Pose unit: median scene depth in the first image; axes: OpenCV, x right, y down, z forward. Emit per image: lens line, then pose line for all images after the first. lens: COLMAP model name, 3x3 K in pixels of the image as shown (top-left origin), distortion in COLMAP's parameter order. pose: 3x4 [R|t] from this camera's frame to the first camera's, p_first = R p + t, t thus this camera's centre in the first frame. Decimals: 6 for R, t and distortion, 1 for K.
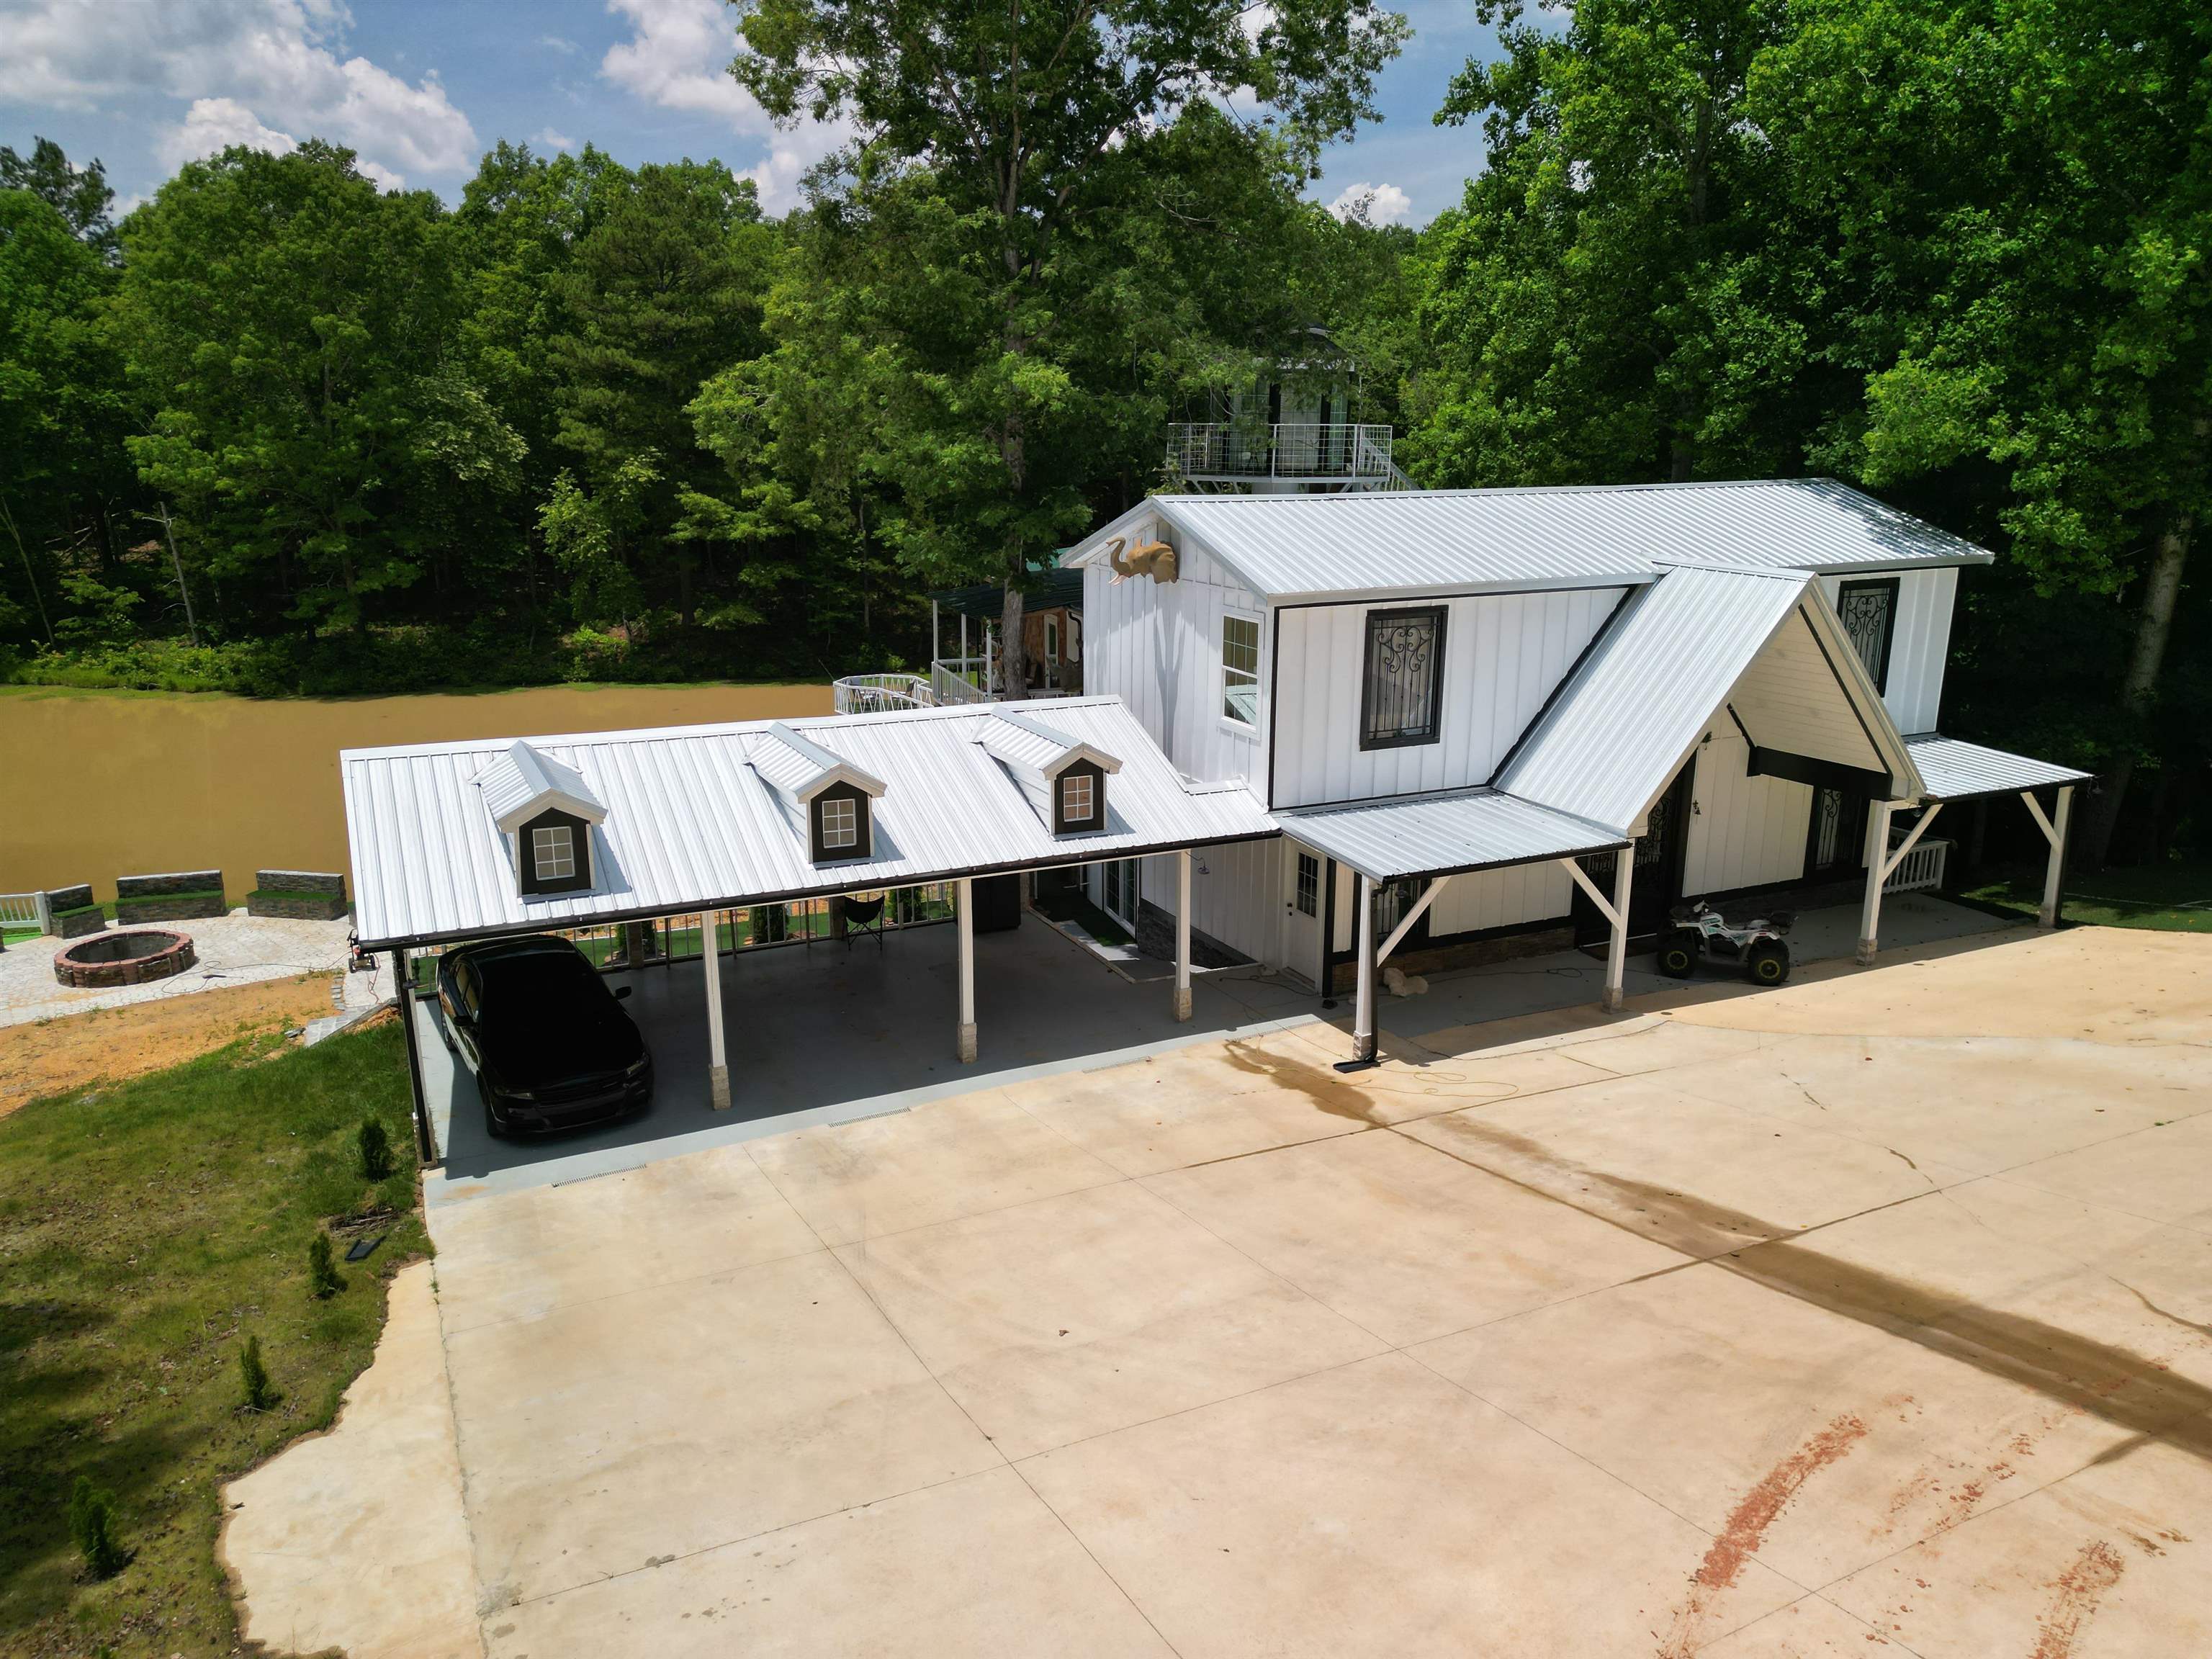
lens RADIAL K [[1539.1, 0, 1106.9], [0, 1539.1, 830.9], [0, 0, 1]] dist [0.063853, -0.046939]
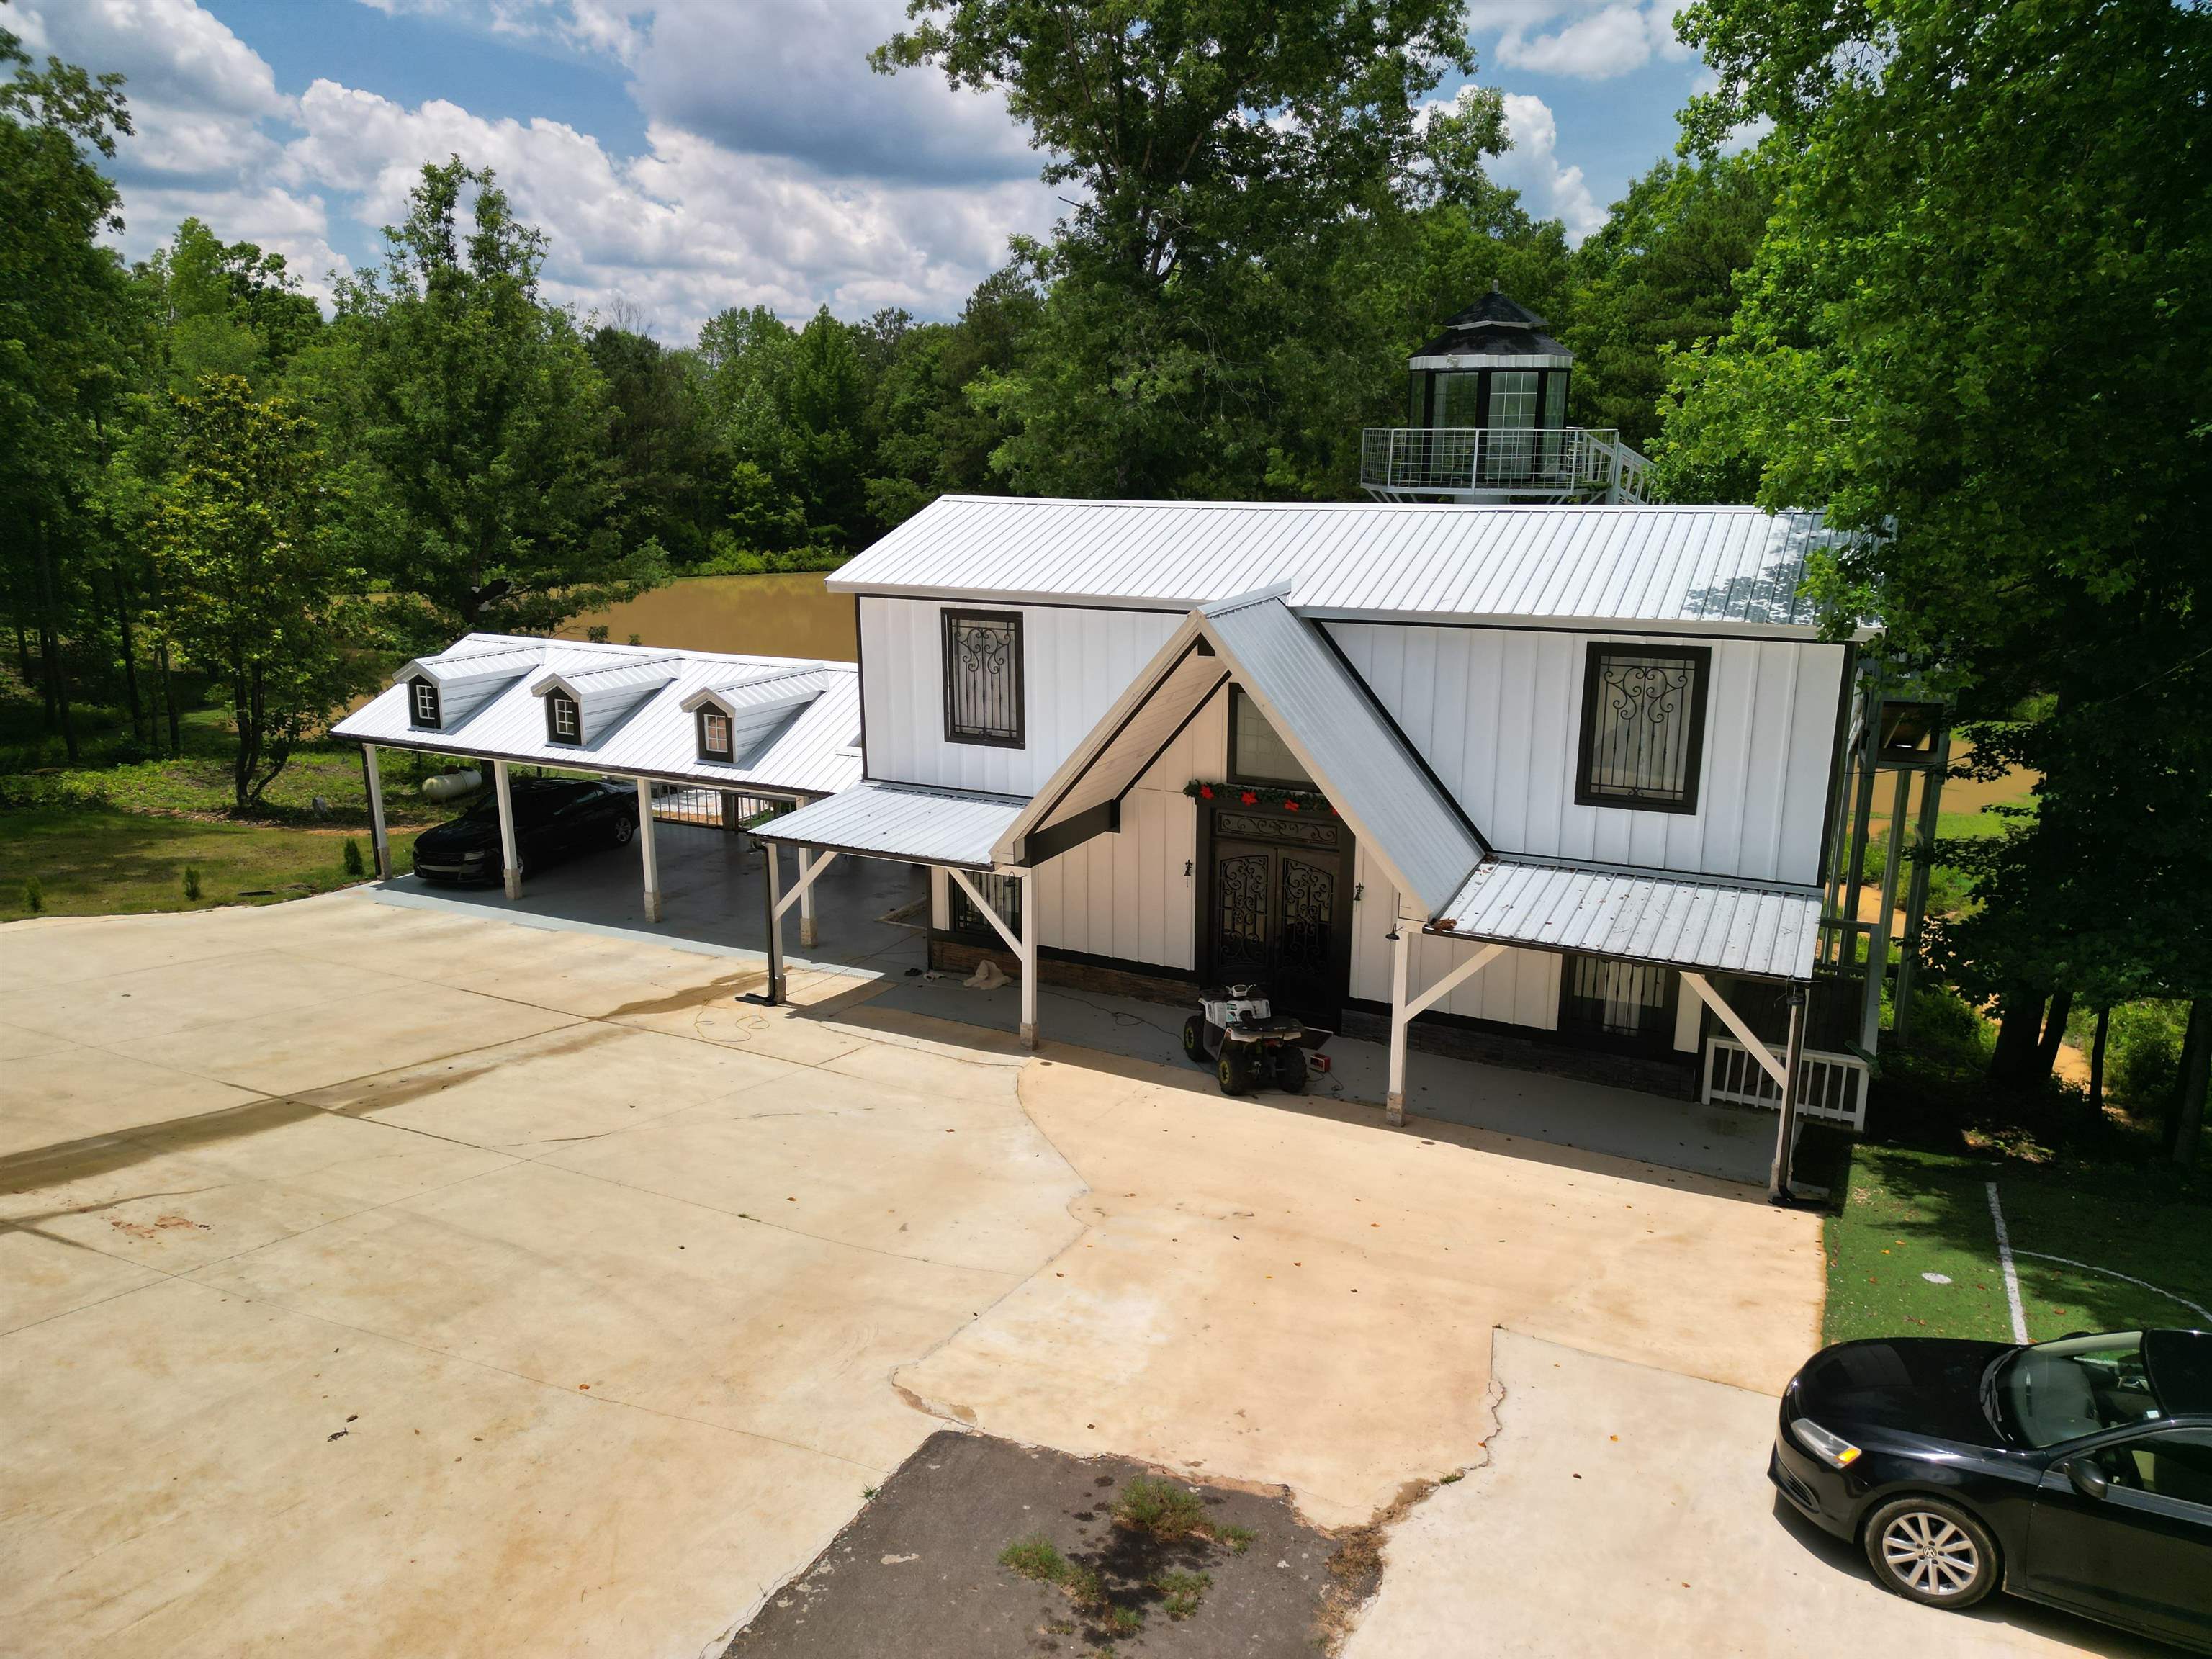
lens RADIAL K [[1539.1, 0, 1111.5], [0, 1539.1, 843.2], [0, 0, 1]] dist [0.063853, -0.046939]
pose [[0.615781, 0.195983, -0.763154, 0.318088], [-0.194361, 0.976423, 0.093924, -0.031840], [0.763569, 0.090490, 0.639354, 0.127616]]
